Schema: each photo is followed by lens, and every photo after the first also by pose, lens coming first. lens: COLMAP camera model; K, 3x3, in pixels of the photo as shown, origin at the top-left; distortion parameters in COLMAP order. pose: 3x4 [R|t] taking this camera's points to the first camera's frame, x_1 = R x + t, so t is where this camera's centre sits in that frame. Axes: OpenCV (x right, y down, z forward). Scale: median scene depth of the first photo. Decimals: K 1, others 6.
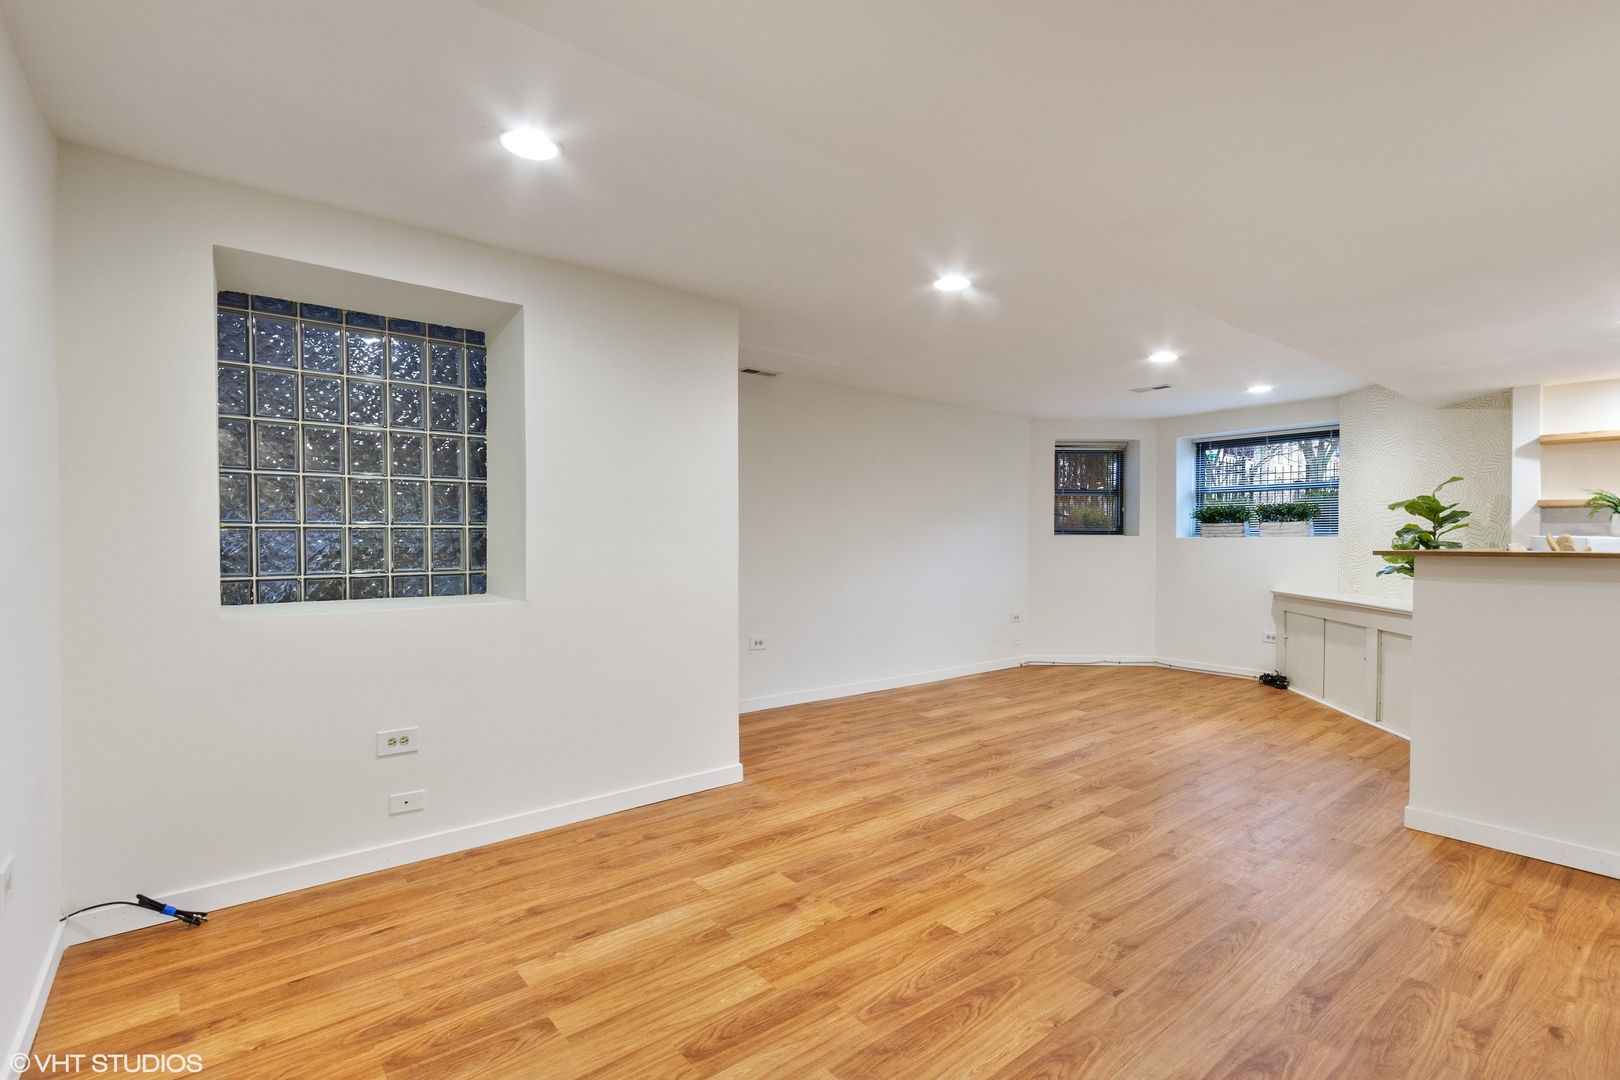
lens RADIAL K [[752.9, 0, 807.6], [0, 752.9, 542.0], [0, 0, 1]] dist [0.000287, 0.000140]
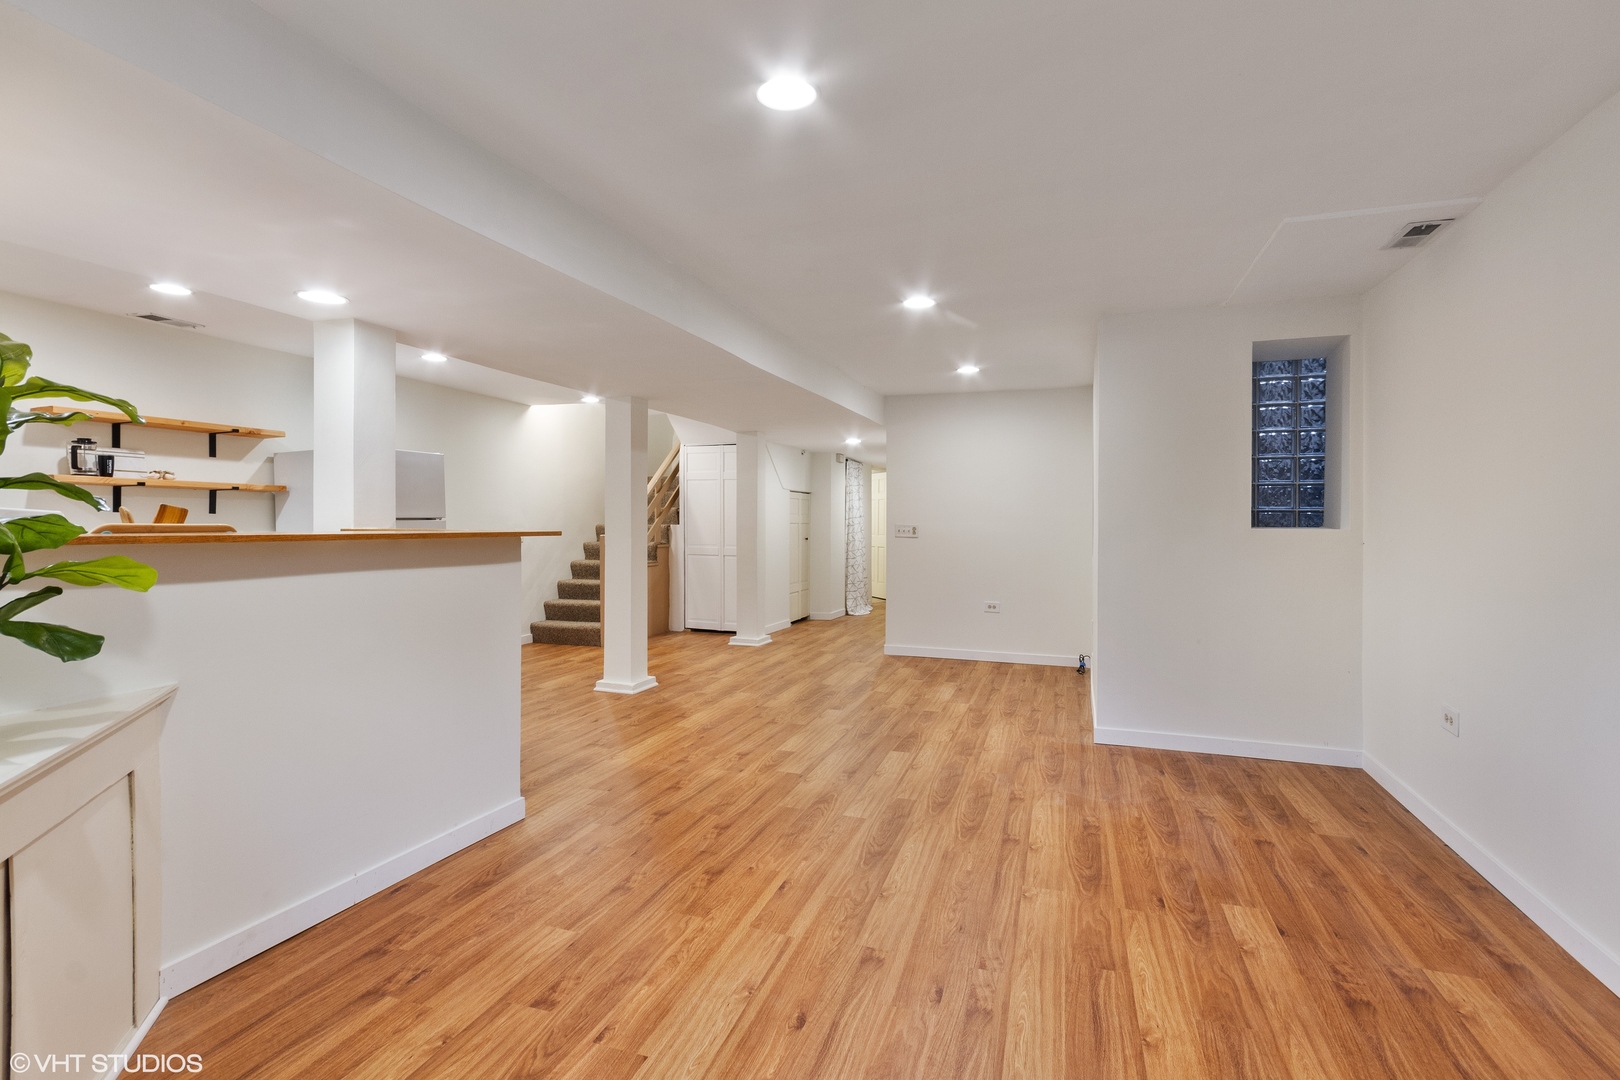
lens RADIAL K [[752.9, 0, 811.0], [0, 752.9, 533.3], [0, 0, 1]] dist [0.000287, 0.000140]
pose [[-0.843846, 0.001904, -0.536582, 0.775285], [-0.009601, 0.999780, 0.018647, -0.003469], [0.536499, 0.020887, -0.843642, 1.549964]]
